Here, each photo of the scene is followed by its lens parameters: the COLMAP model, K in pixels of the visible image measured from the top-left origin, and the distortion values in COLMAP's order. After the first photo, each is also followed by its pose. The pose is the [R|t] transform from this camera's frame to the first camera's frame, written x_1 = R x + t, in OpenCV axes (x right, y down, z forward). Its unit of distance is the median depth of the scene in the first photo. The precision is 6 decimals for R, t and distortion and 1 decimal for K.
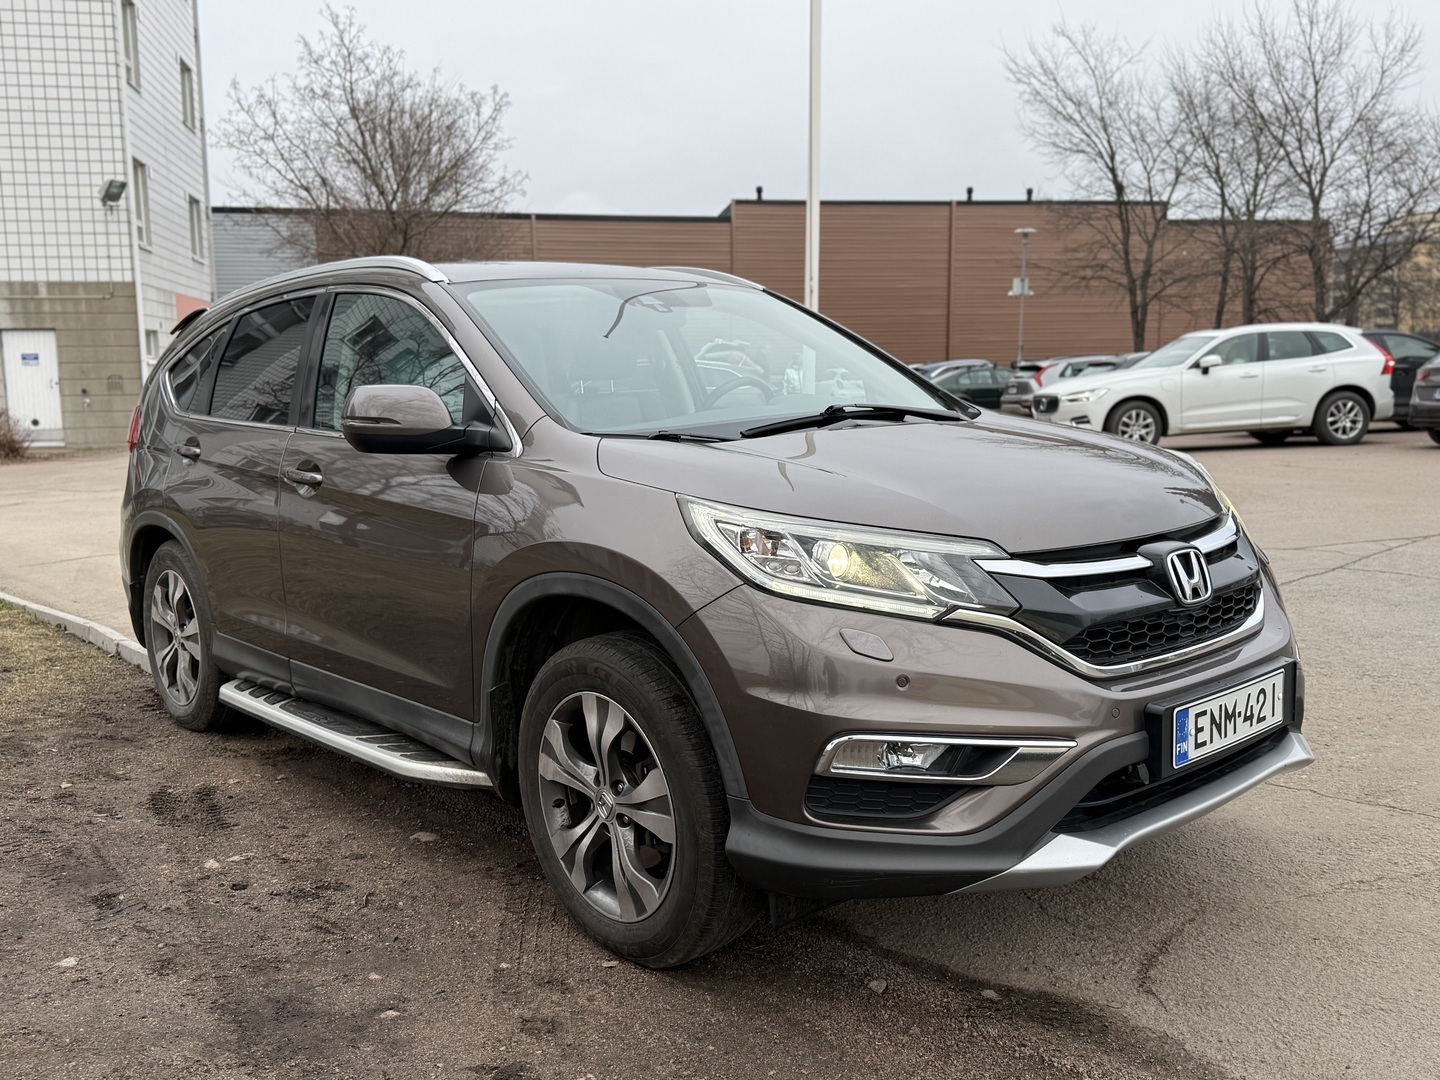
lens RADIAL K [[1317.8, 0, 617.7], [0, 1317.8, 539.2], [0, 0, 1]] dist [0.065527, 0.002668]
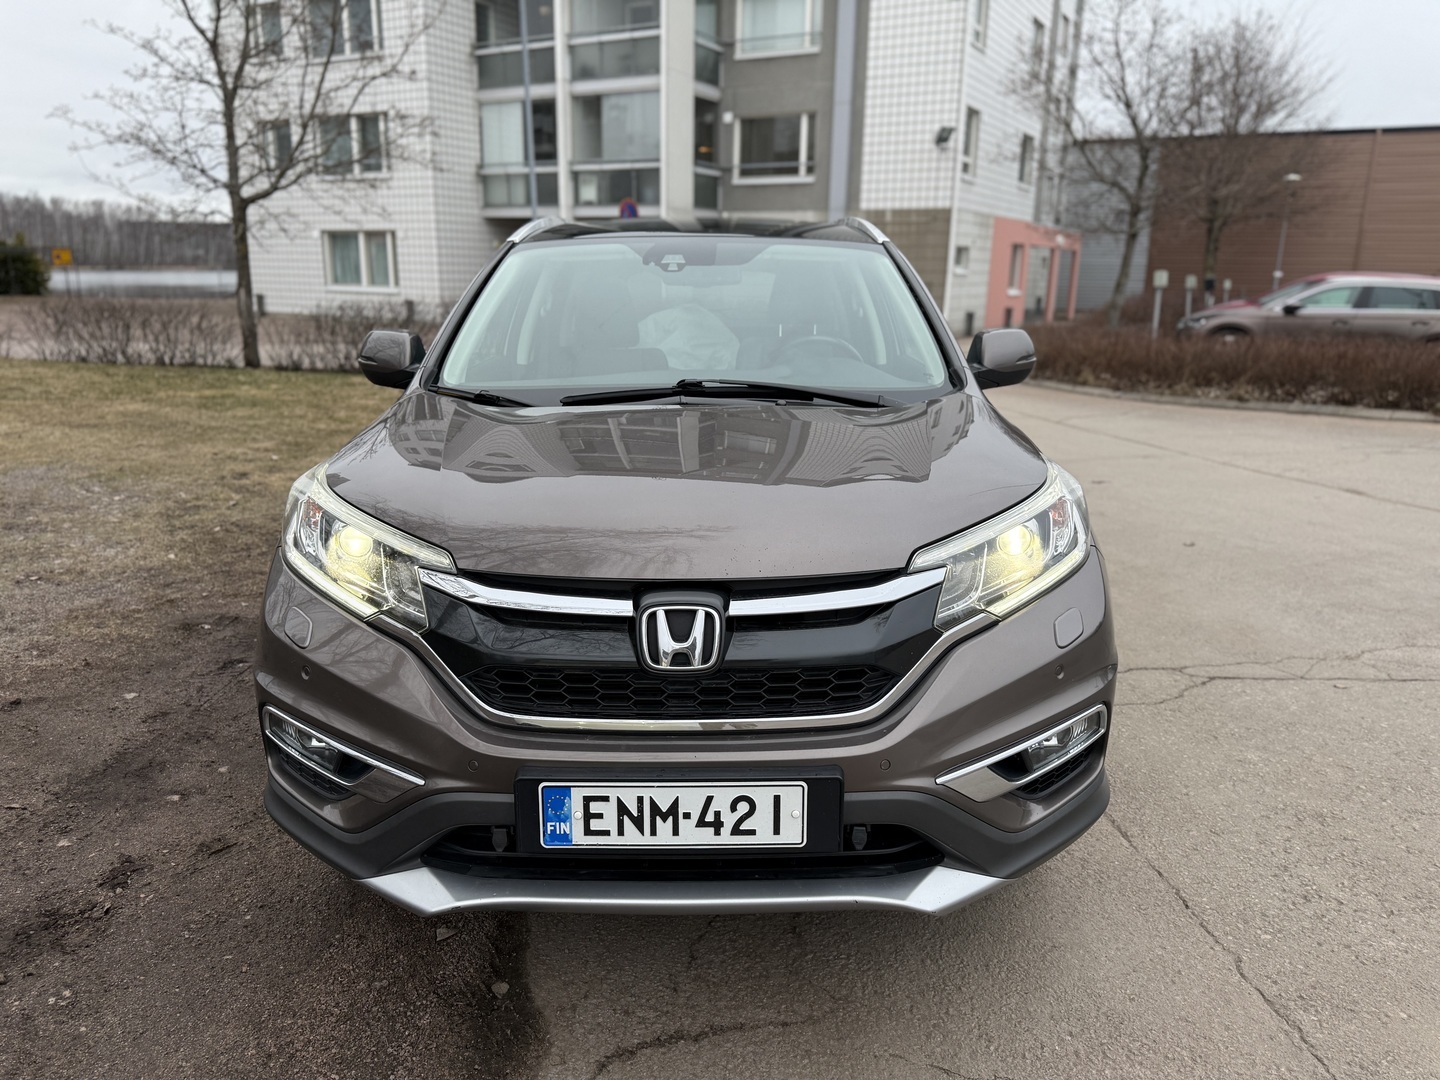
lens RADIAL K [[1013.5, 0, 712.2], [0, 1013.5, 535.8], [0, 0, 1]] dist [0.032536, -0.031507]
pose [[0.775368, 0.194314, -0.600871, 0.650521], [-0.116717, 0.979187, 0.166045, -0.114683], [0.620630, -0.058614, 0.781910, 0.419240]]
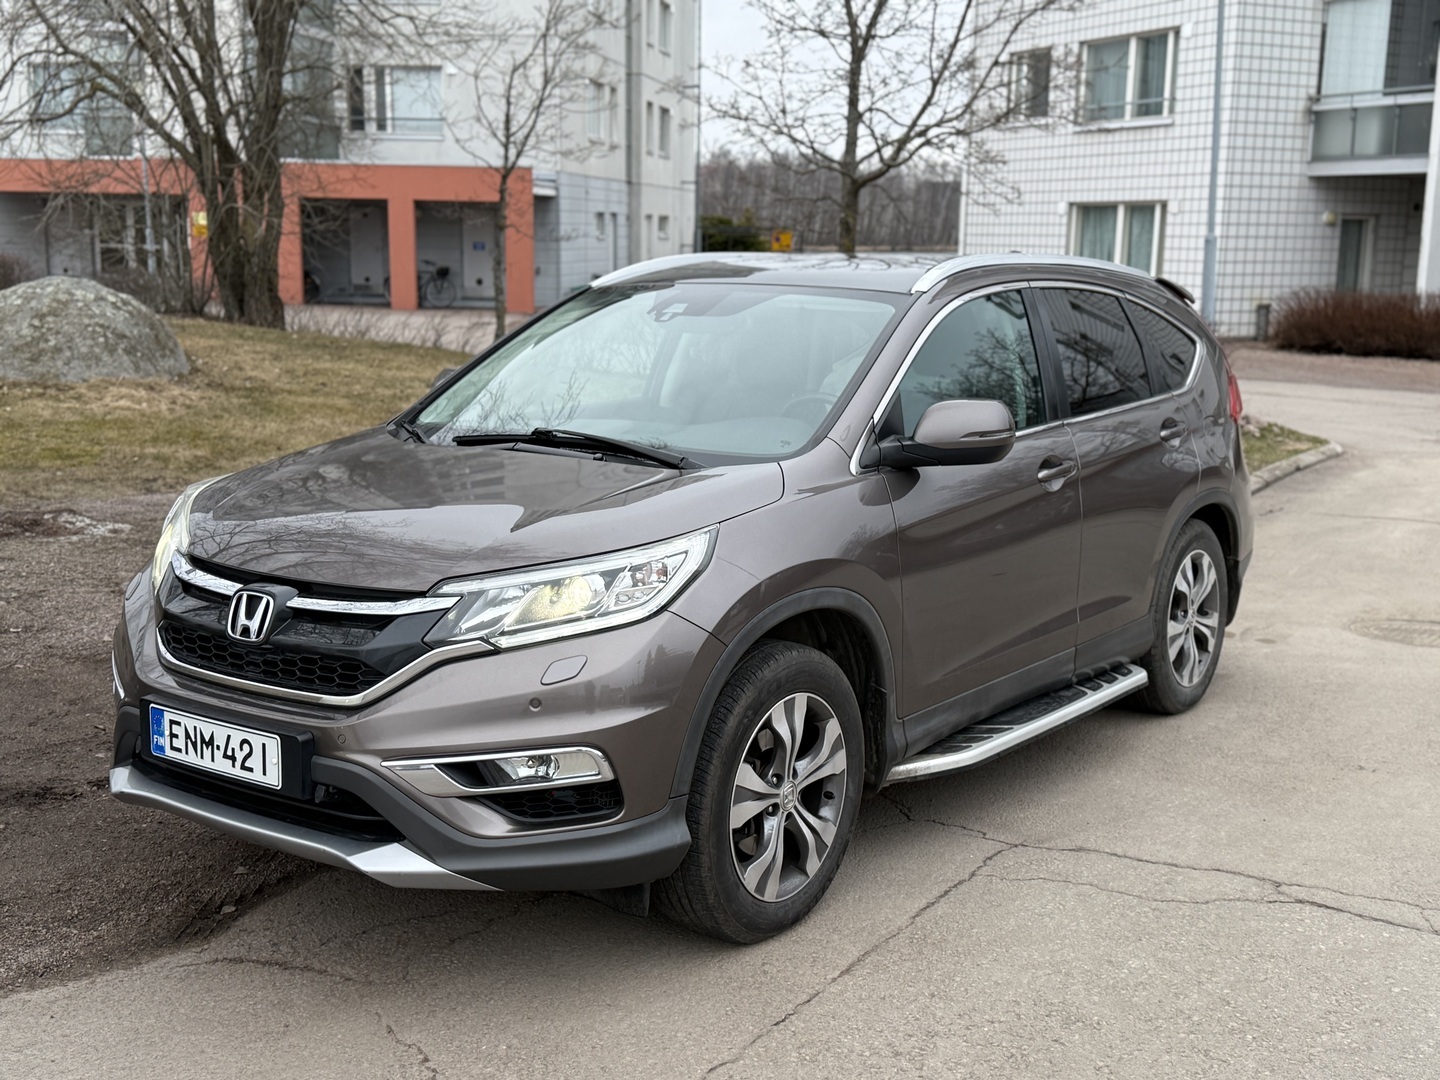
lens RADIAL K [[1663.2, 0, 724.3], [0, 1663.2, 542.9], [0, 0, 1]] dist [0.033358, 0.000000]
pose [[0.256114, 0.205225, -0.944610, 1.444491], [-0.147607, 0.974046, 0.171599, -0.258512], [0.955310, 0.095482, 0.279760, 0.790935]]
